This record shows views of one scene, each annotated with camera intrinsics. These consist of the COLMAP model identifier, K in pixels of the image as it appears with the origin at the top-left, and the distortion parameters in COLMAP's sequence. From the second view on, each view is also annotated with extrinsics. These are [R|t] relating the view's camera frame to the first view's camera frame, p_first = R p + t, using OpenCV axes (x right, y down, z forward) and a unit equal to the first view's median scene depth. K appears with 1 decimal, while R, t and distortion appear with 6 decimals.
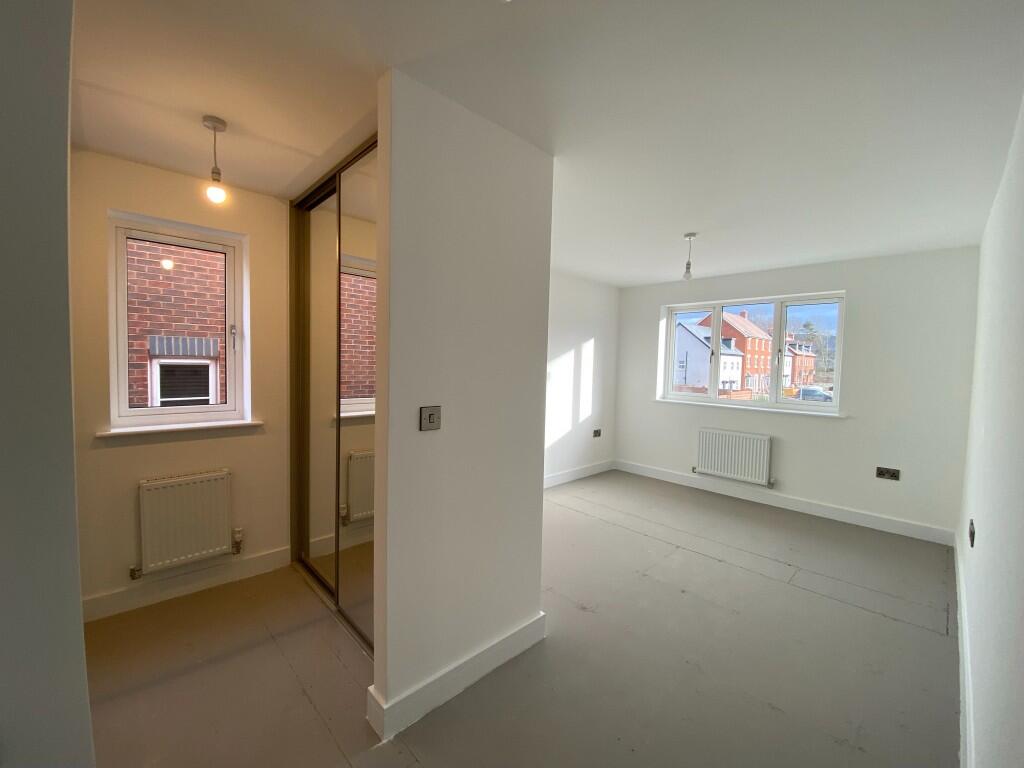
lens RADIAL K [[414.3, 0, 513.0], [0, 414.3, 378.9], [0, 0, 1]] dist [0.001065, -0.000256]
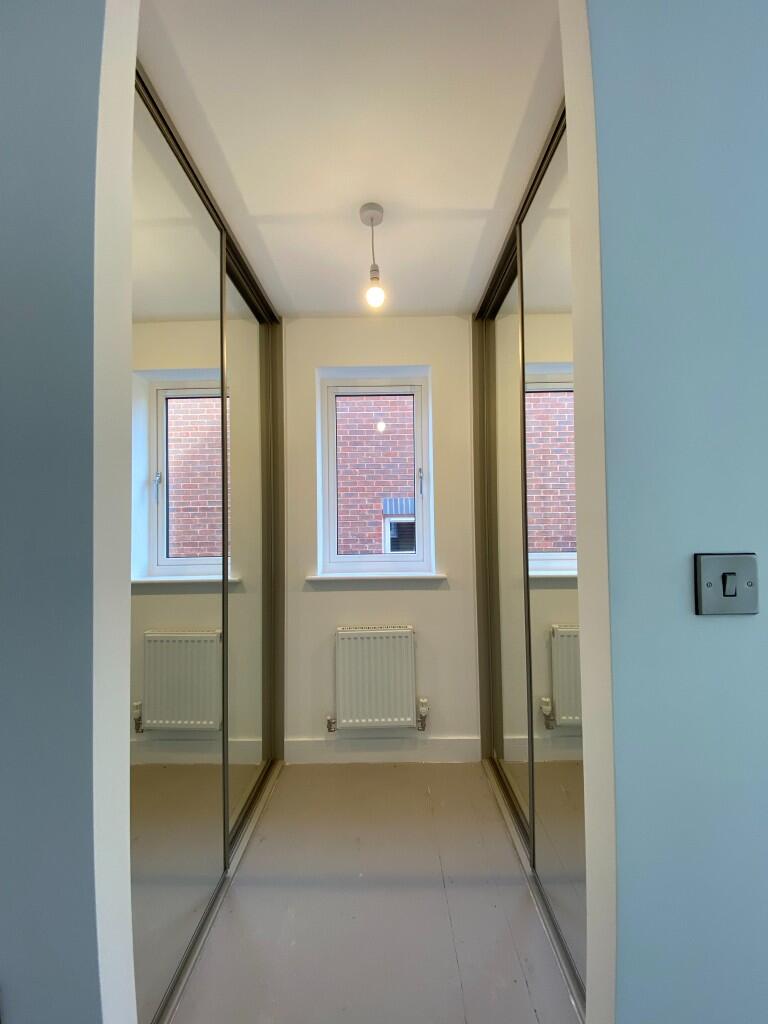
lens RADIAL K [[414.3, 0, 382.6], [0, 414.3, 507.6], [0, 0, 1]] dist [0.001065, -0.000256]
pose [[0.713963, -0.058595, -0.697727, -0.102312], [0.003727, 0.996796, -0.079896, 0.033960], [0.700173, 0.054442, 0.711894, 0.307504]]
